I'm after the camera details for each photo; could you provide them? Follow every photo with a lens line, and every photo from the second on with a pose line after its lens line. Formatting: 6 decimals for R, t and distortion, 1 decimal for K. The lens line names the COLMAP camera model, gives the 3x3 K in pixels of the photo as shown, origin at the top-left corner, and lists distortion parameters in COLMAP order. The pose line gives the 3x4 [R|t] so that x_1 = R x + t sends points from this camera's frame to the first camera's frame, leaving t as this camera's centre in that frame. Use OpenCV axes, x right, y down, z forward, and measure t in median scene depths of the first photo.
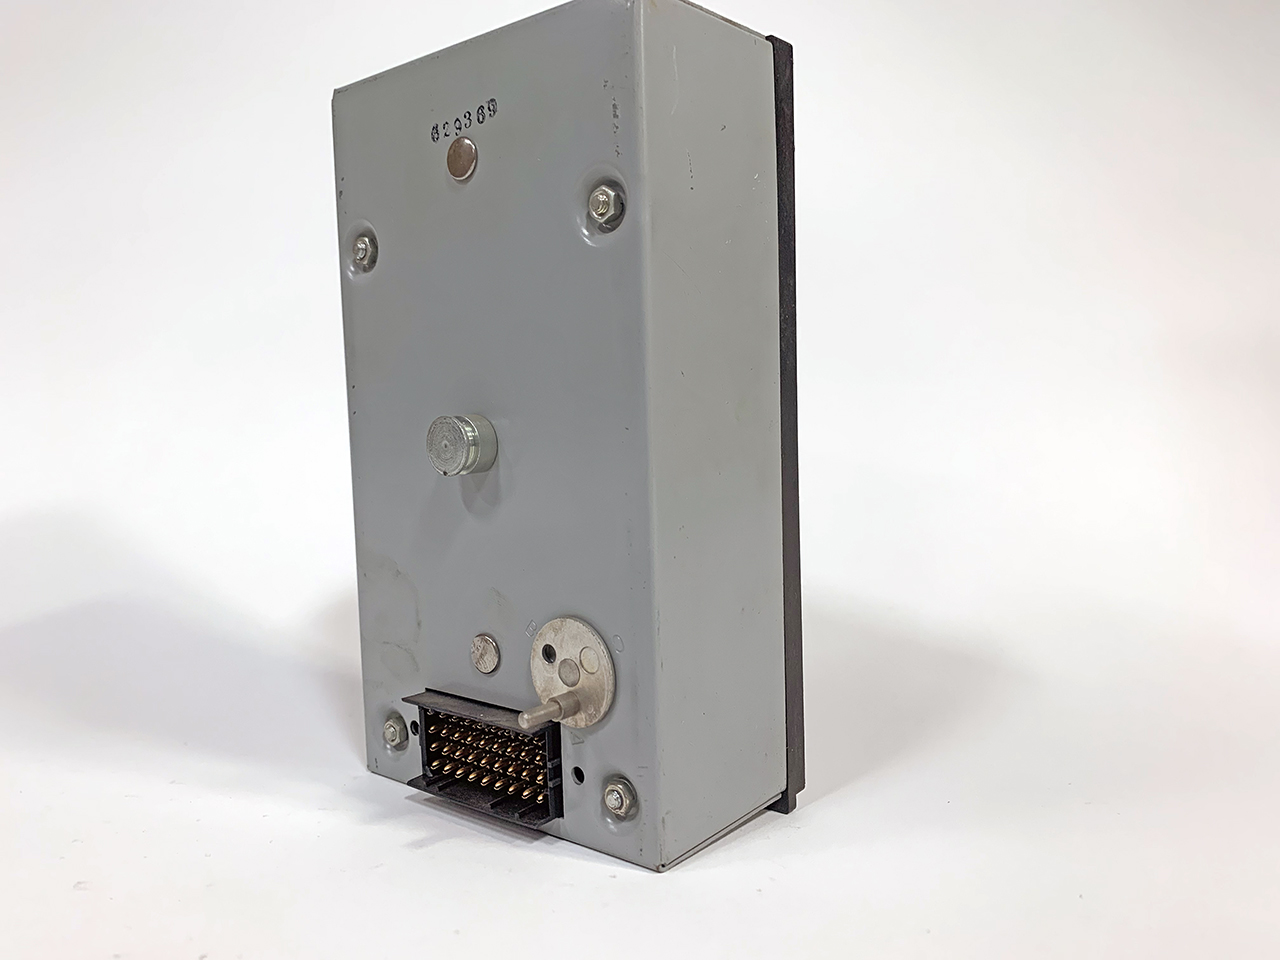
lens RADIAL K [[998.2, 0, 641.8], [0, 998.2, 476.6], [0, 0, 1]] dist [0.016697, -0.024043]
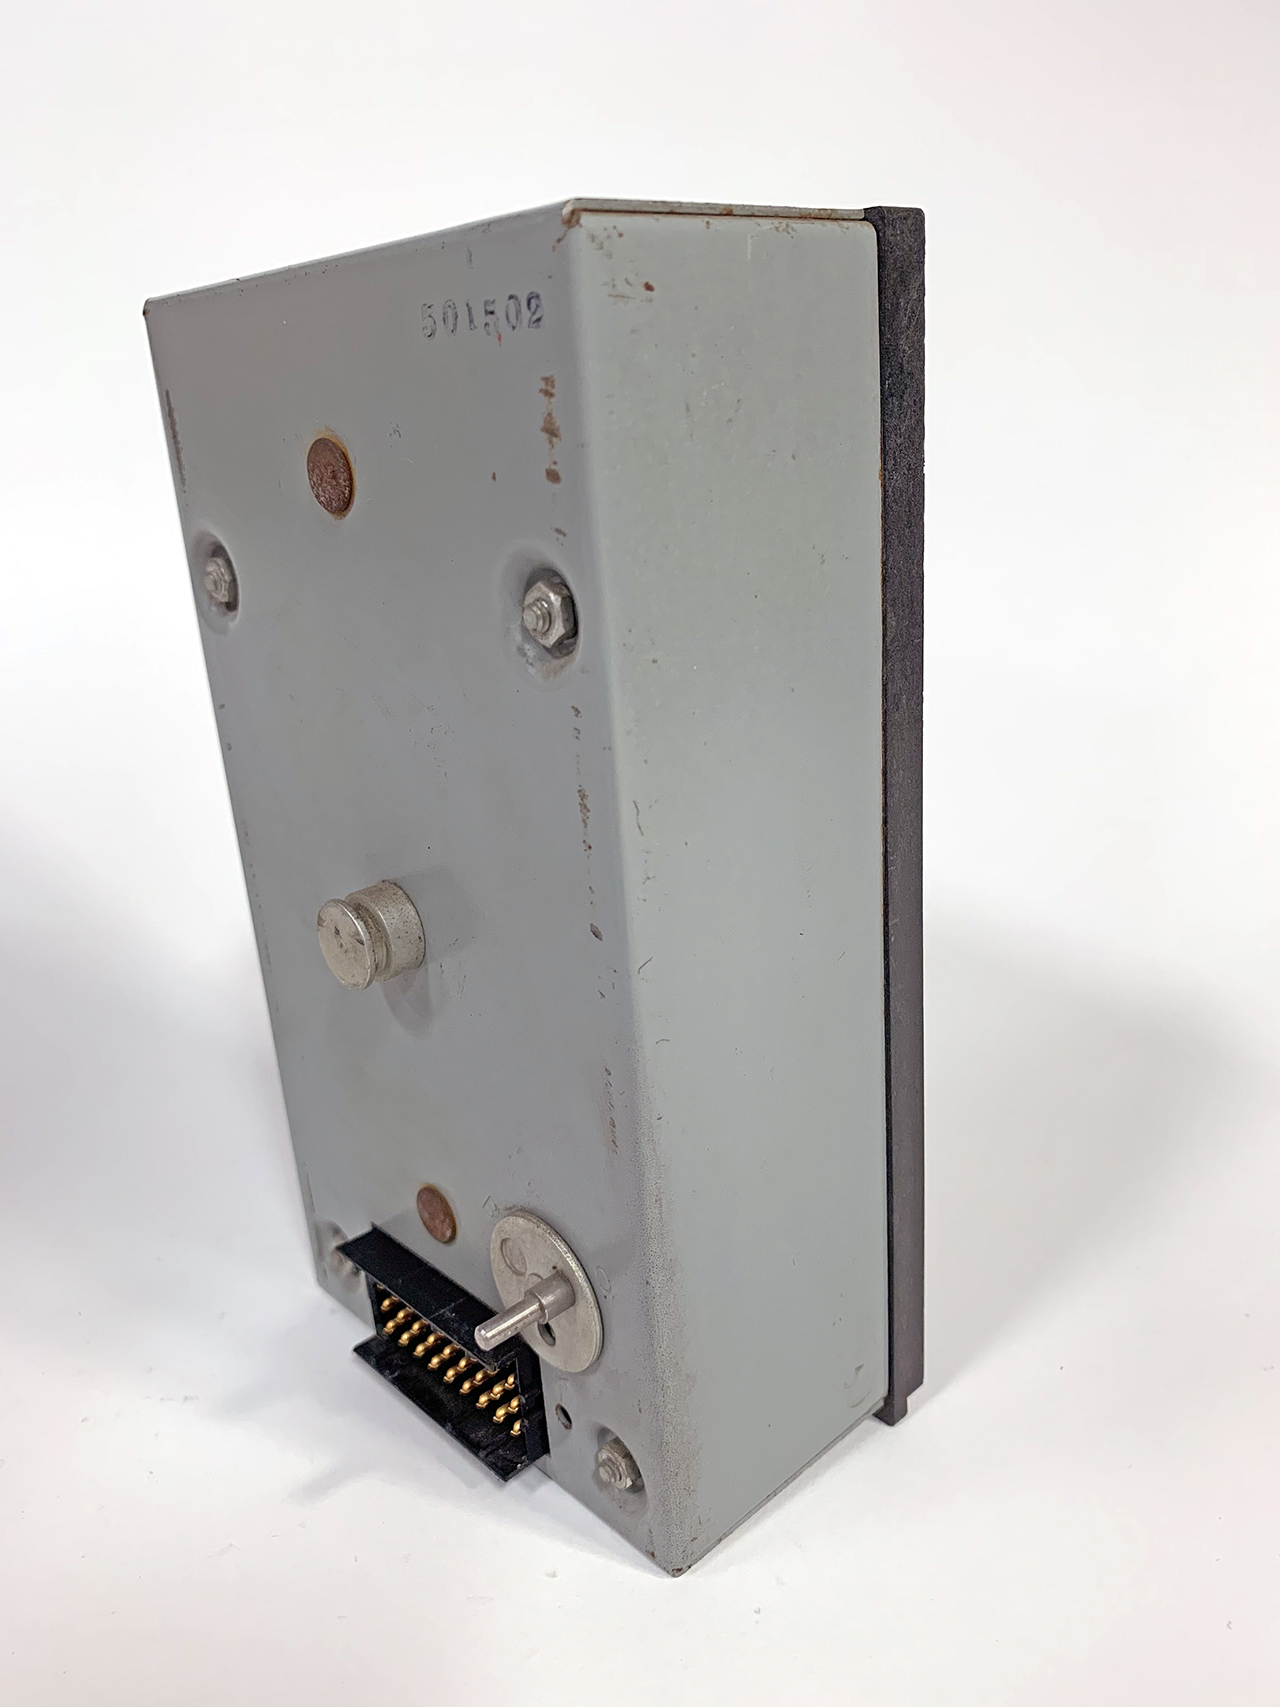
lens RADIAL K [[1331.3, 0, 635.0], [0, 1331.3, 851.5], [0, 0, 1]] dist [0.016697, -0.024043]
pose [[0.989426, 0.008560, -0.144787, 0.109012], [0.027421, 0.969214, 0.244687, -0.287322], [0.142424, -0.246070, 0.958731, 0.220591]]
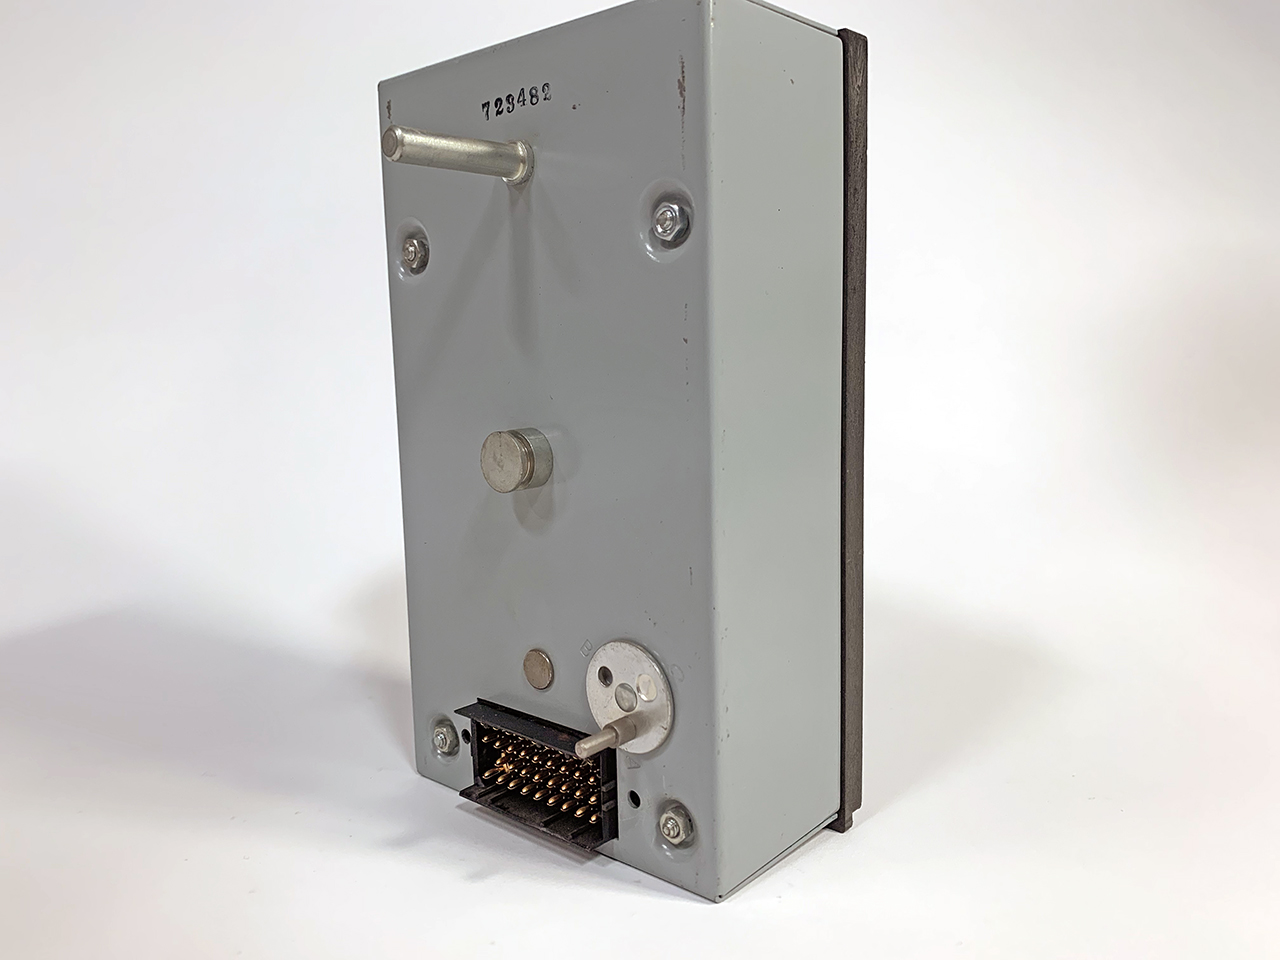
lens RADIAL K [[998.2, 0, 633.3], [0, 998.2, 468.9], [0, 0, 1]] dist [0.016697, -0.024043]
pose [[0.999228, 0.010704, -0.037788, -0.029083], [-0.008782, 0.998677, 0.050671, -0.073625], [0.038280, -0.050300, 0.998000, 0.032073]]
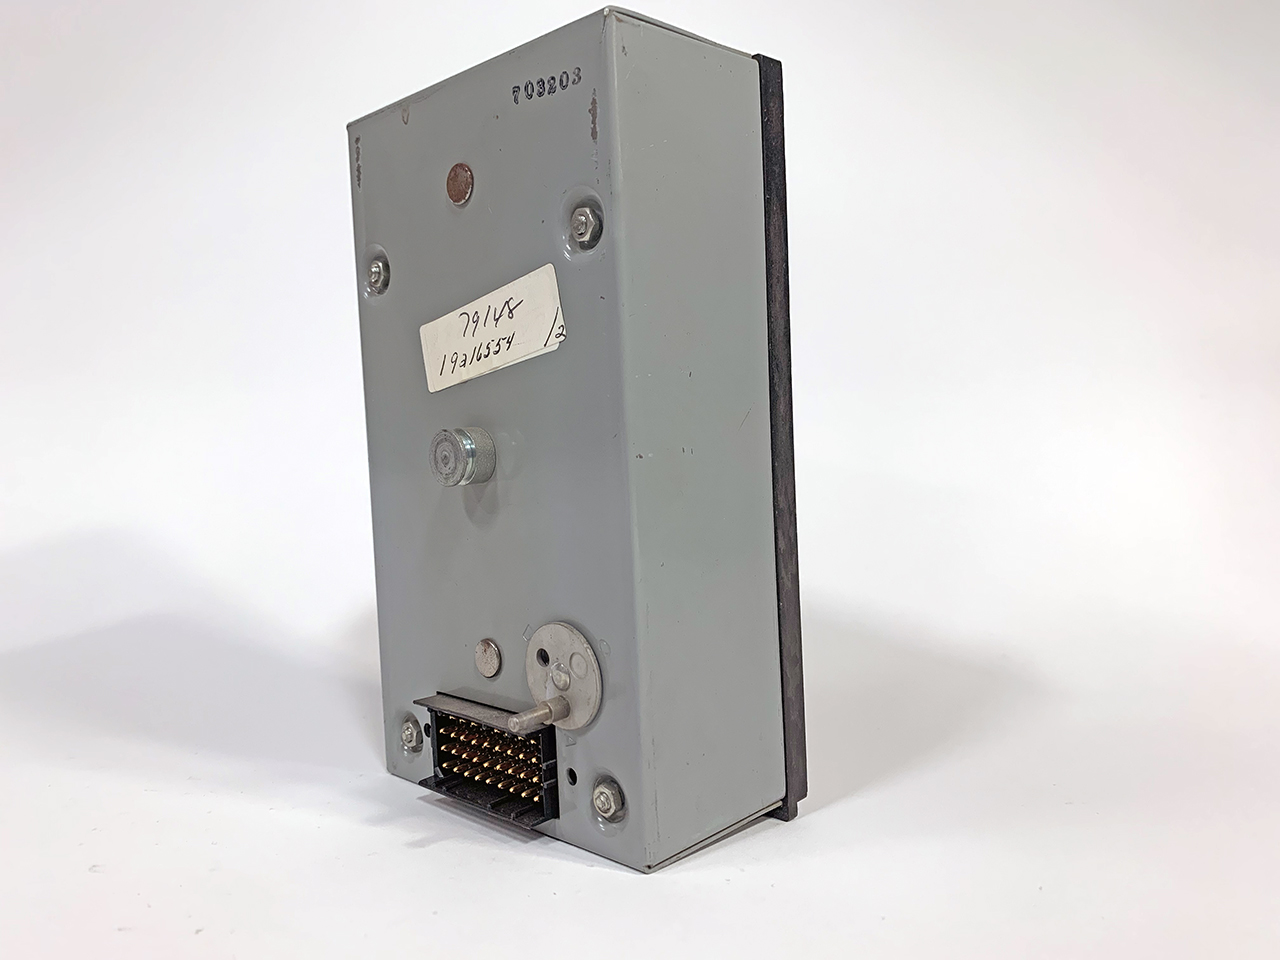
lens RADIAL K [[998.2, 0, 637.2], [0, 998.2, 474.0], [0, 0, 1]] dist [0.016697, -0.024043]
pose [[0.995944, -0.008546, -0.089566, 0.095275], [0.007016, 0.999824, -0.017380, 0.005339], [0.089699, 0.016682, 0.995829, -0.021922]]
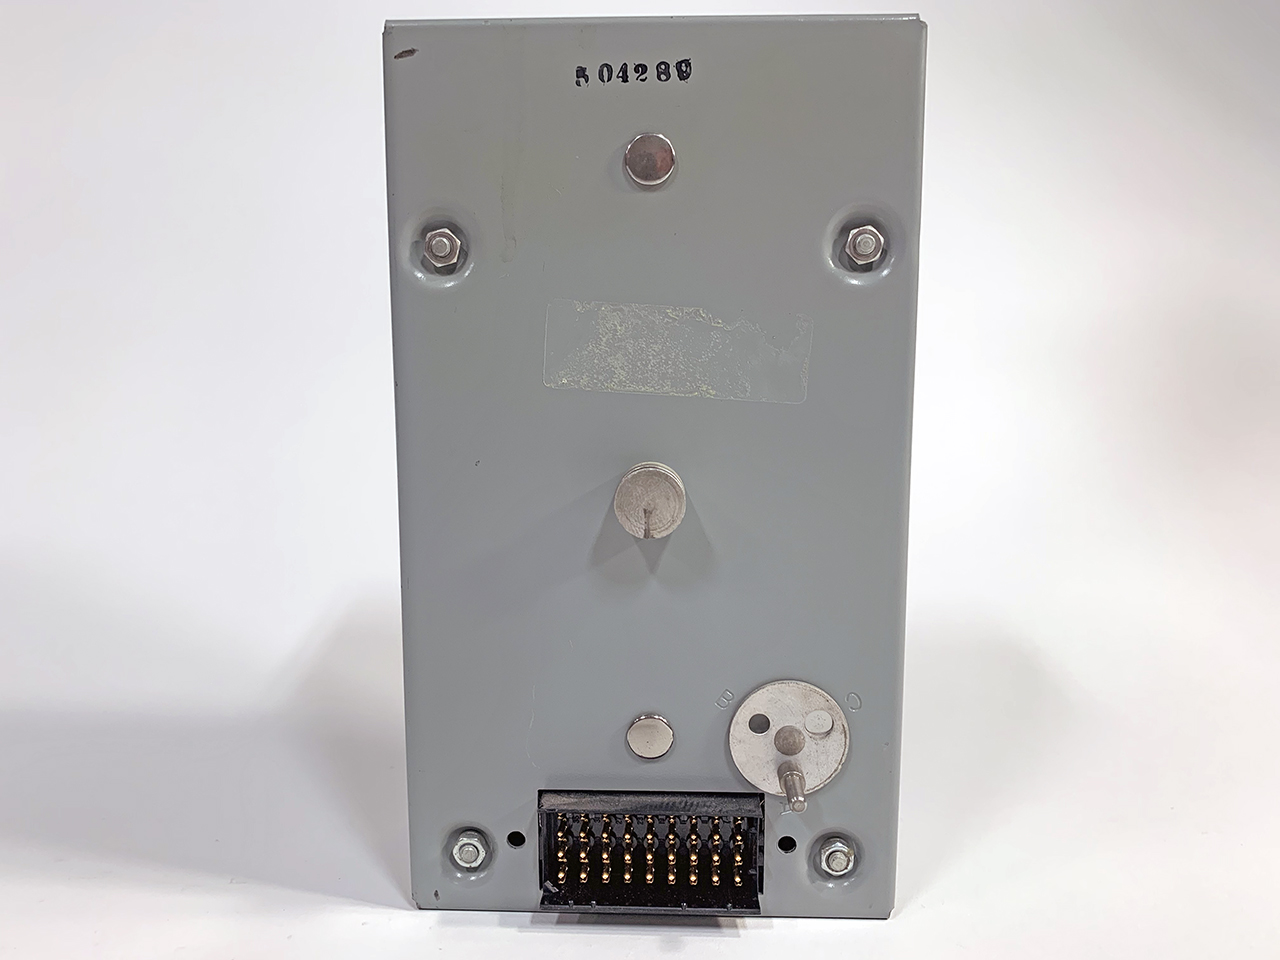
lens RADIAL K [[998.2, 0, 636.8], [0, 998.2, 485.4], [0, 0, 1]] dist [0.016697, -0.024043]
pose [[0.805247, -0.056265, 0.590264, -0.686323], [0.026958, 0.997932, 0.058349, -0.092674], [-0.592326, -0.031073, 0.805099, 0.327546]]
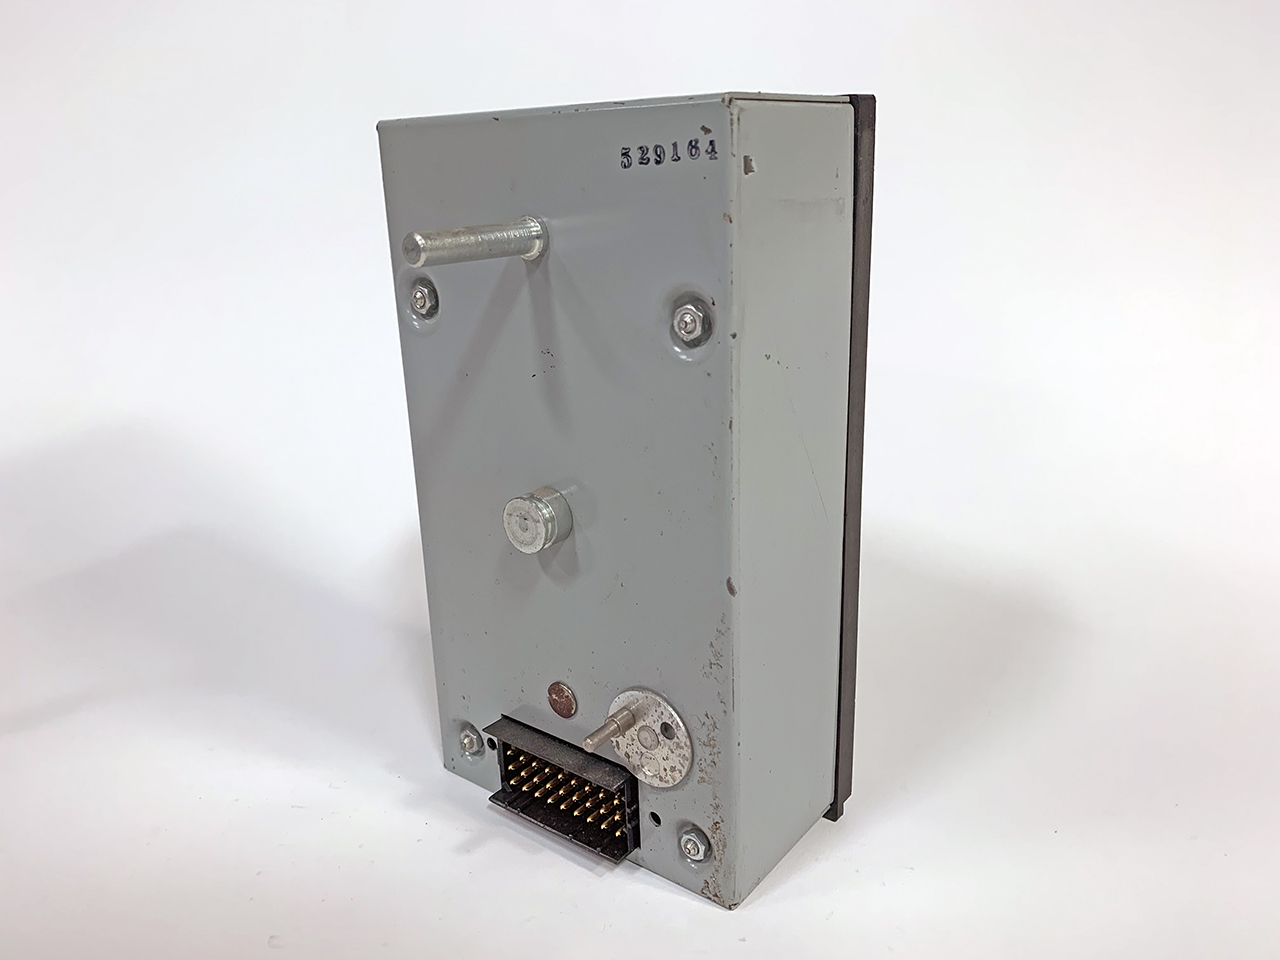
lens RADIAL K [[998.2, 0, 637.4], [0, 998.2, 462.7], [0, 0, 1]] dist [0.016697, -0.024043]
pose [[0.999877, -0.007533, 0.013741, -0.091966], [0.004511, 0.978114, 0.208023, -0.300777], [-0.015007, -0.207935, 0.978027, 0.009637]]
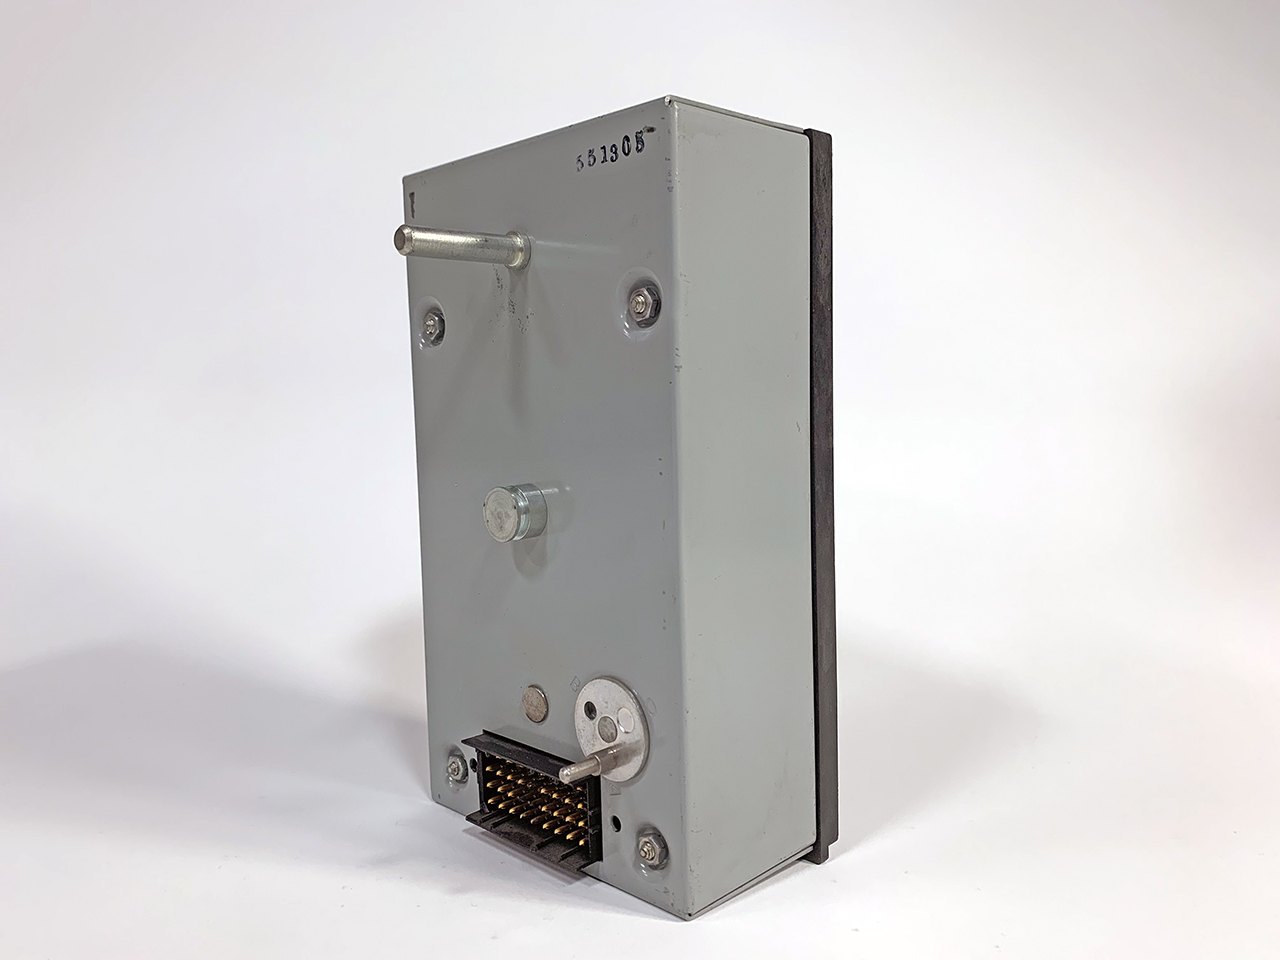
lens RADIAL K [[998.2, 0, 637.2], [0, 998.2, 474.9], [0, 0, 1]] dist [0.016697, -0.024043]
pose [[0.994796, 0.013385, -0.101001, 0.061421], [-0.012507, 0.999878, 0.009319, -0.085566], [0.101113, -0.008007, 0.994843, -0.066073]]
